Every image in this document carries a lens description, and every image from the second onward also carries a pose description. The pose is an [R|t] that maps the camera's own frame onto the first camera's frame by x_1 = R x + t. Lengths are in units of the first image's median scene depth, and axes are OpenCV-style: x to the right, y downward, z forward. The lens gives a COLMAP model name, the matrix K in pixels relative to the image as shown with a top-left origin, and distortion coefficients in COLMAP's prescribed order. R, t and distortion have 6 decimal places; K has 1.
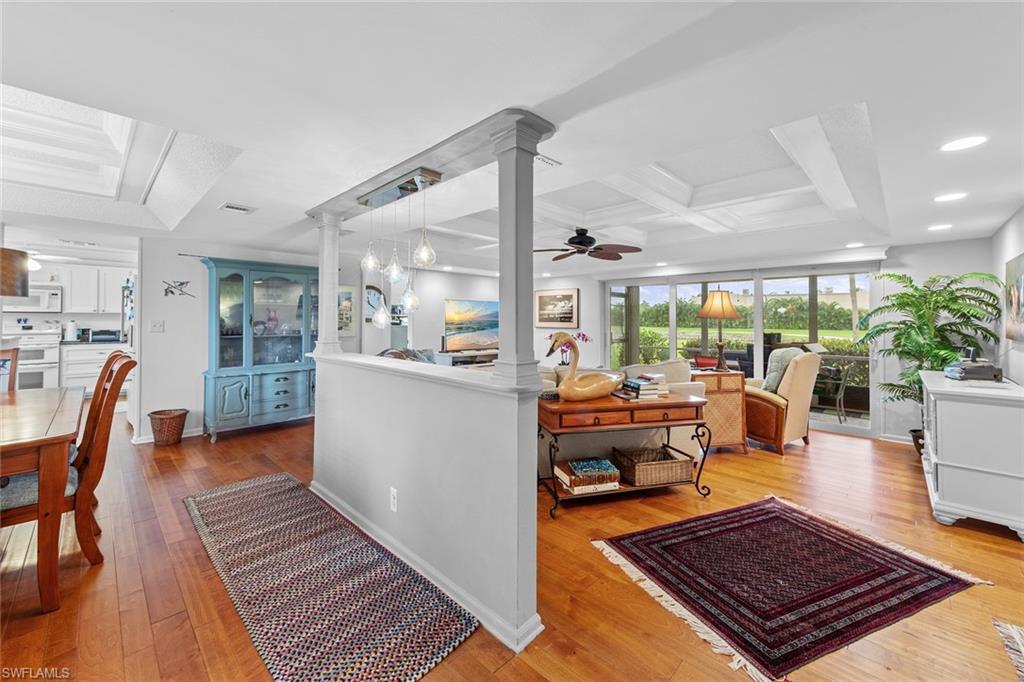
lens RADIAL K [[399.9, 0, 510.7], [0, 399.9, 316.1], [0, 0, 1]] dist [-0.002893, -0.000307]
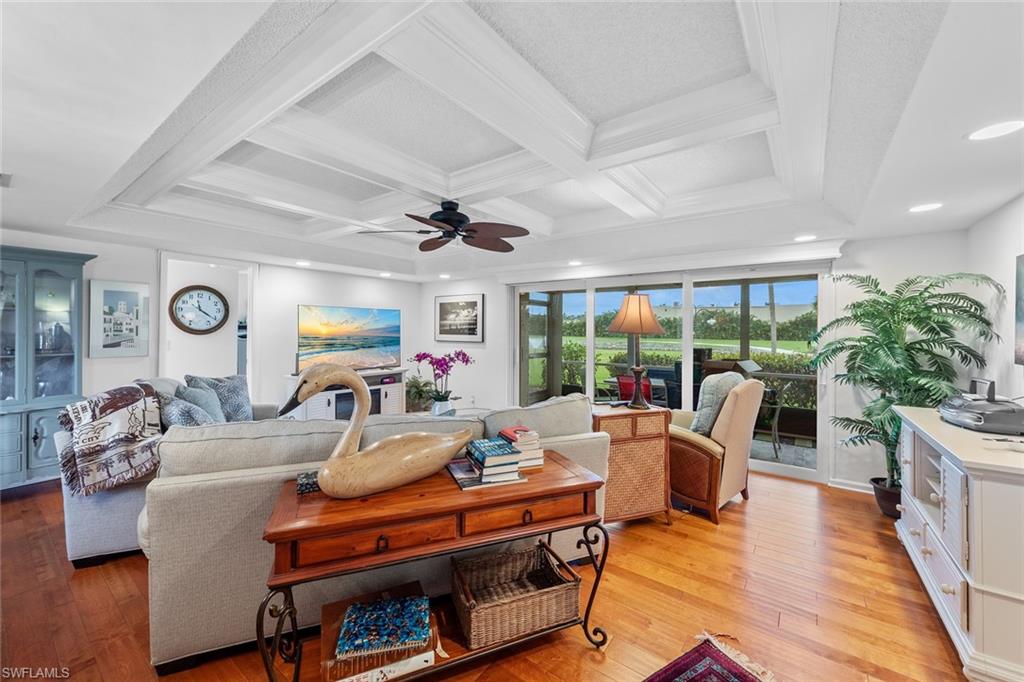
lens RADIAL K [[399.9, 0, 511.1], [0, 399.9, 332.4], [0, 0, 1]] dist [-0.002893, -0.000307]
pose [[0.990327, 0.001978, 0.138741, 0.205020], [-0.004170, 0.999871, 0.015509, -0.005229], [-0.138692, -0.015938, 0.990207, 0.331875]]
